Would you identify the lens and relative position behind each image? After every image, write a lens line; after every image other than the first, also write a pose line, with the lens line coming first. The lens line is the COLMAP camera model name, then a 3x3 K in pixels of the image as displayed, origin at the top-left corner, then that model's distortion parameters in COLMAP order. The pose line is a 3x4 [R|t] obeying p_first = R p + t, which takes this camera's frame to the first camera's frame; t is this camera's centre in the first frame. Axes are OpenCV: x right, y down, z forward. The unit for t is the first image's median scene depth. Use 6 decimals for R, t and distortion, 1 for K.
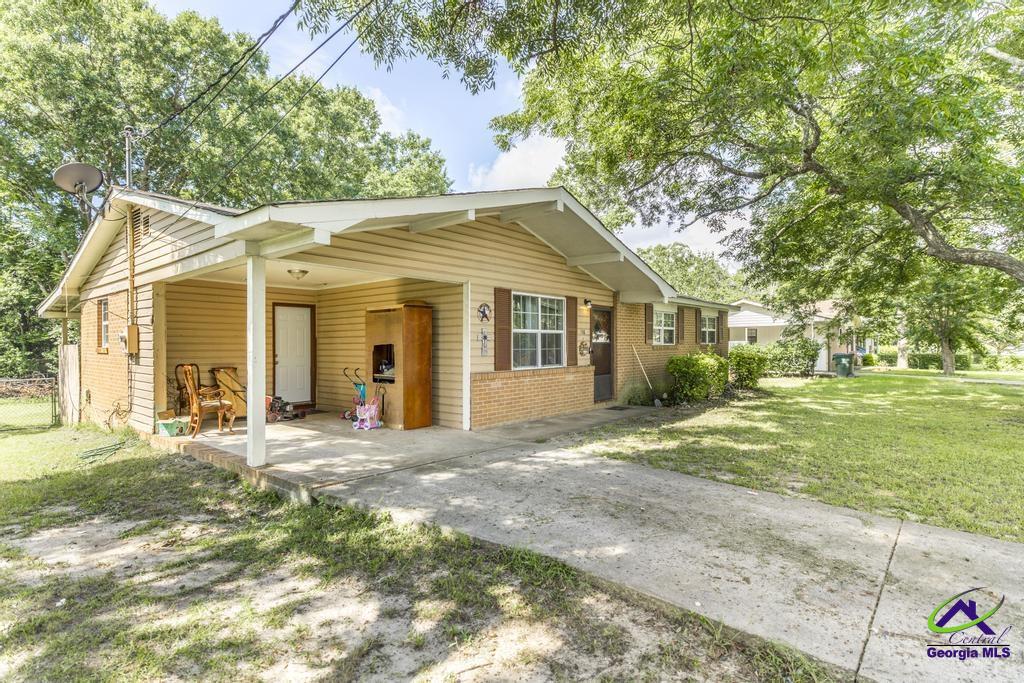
lens RADIAL K [[516.7, 0, 511.7], [0, 516.7, 344.4], [0, 0, 1]] dist [-0.001415, 0.000278]
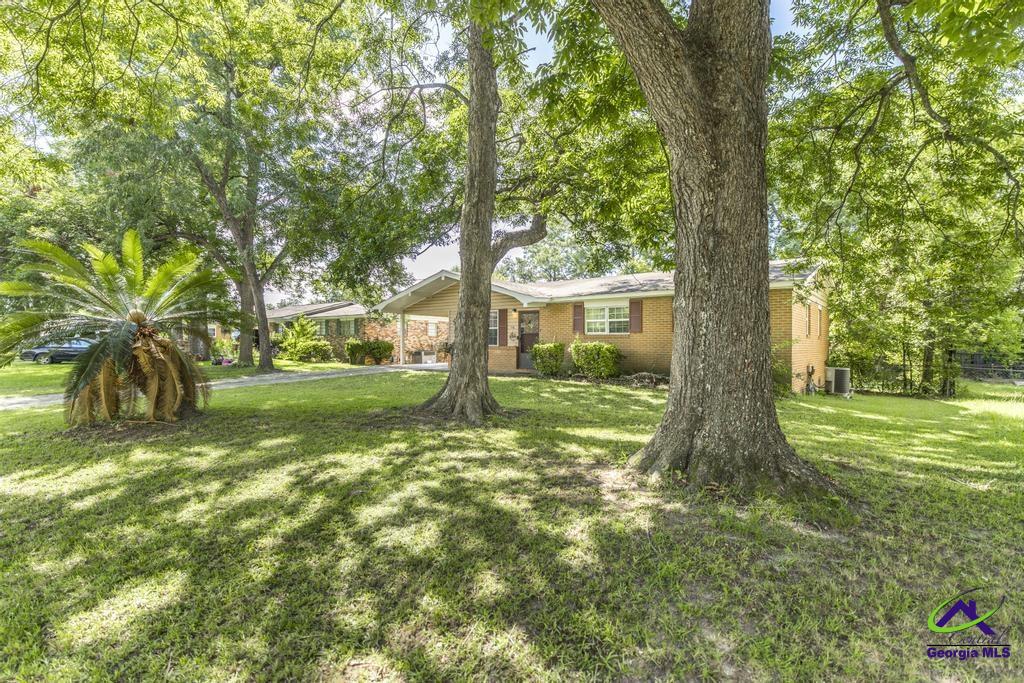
lens RADIAL K [[482.9, 0, 511.3], [0, 482.9, 339.1], [0, 0, 1]] dist [0.003993, 0.000083]
pose [[0.015308, -0.000472, -0.999883, 1.964546], [-0.003789, 0.999993, -0.000530, 0.019040], [0.999876, 0.003796, 0.015306, 1.055513]]
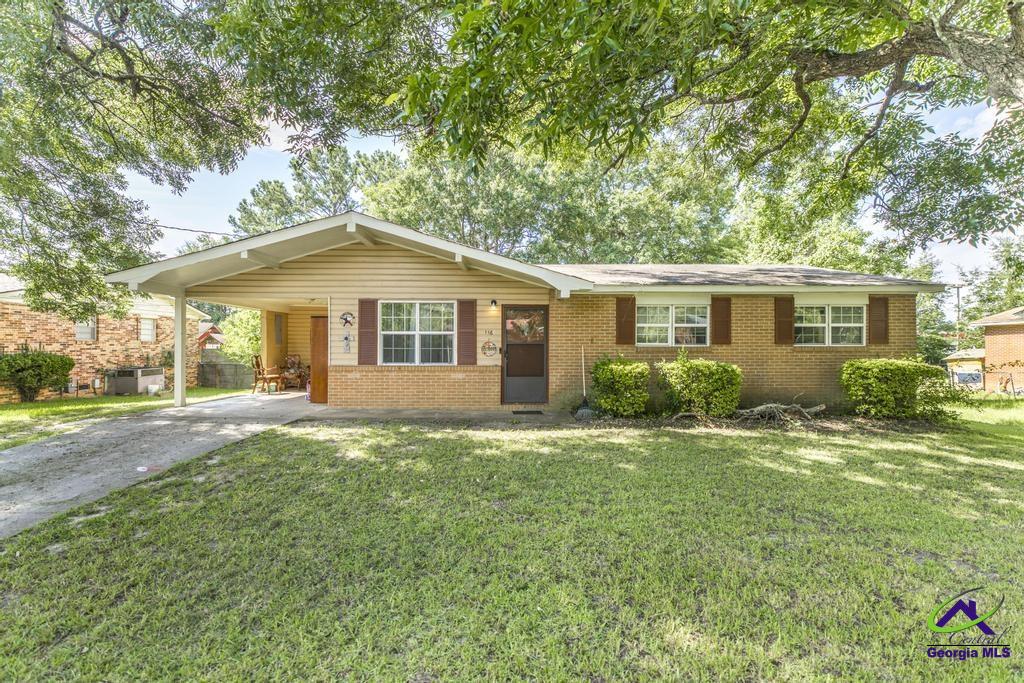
lens RADIAL K [[452.7, 0, 513.5], [0, 452.7, 345.4], [0, 0, 1]] dist [0.002794, 0.000219]
pose [[0.648692, 0.008399, -0.761005, 0.926051], [-0.005948, 0.999965, 0.005966, -0.004535], [0.761028, 0.000657, 0.648719, 0.497371]]
